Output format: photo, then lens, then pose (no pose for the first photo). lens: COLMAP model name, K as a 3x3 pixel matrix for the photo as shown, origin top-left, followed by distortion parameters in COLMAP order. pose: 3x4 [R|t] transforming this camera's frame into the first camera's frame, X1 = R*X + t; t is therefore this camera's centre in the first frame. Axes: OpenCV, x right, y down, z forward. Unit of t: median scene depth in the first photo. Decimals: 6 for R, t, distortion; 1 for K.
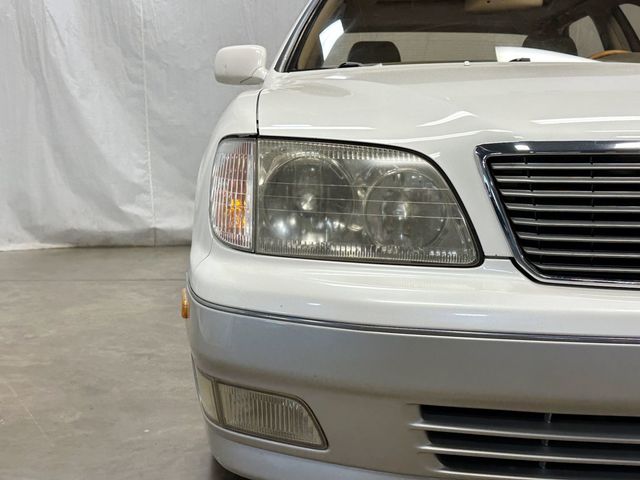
lens RADIAL K [[809.4, 0, 320.0], [0, 809.4, 240.0], [0, 0, 1]] dist [0.242123, -0.587567]
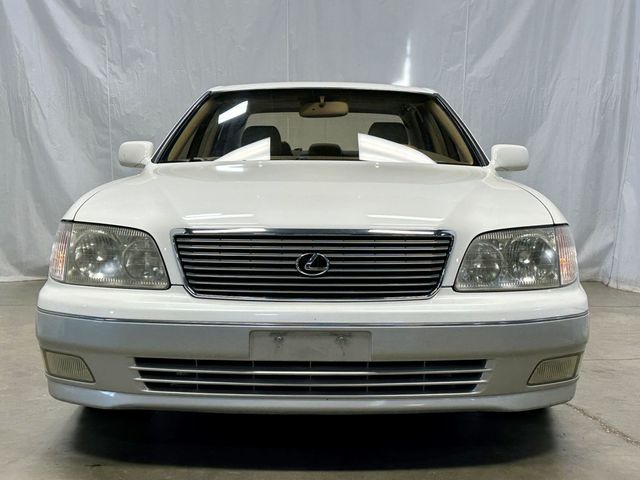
lens RADIAL K [[809.4, 0, 320.0], [0, 809.4, 240.0], [0, 0, 1]] dist [0.242123, -0.587567]
pose [[0.999595, 0.000249, -0.028458, 0.312845], [-0.001360, 0.999238, -0.039003, -0.005912], [0.028427, 0.039026, 0.998834, -0.507230]]
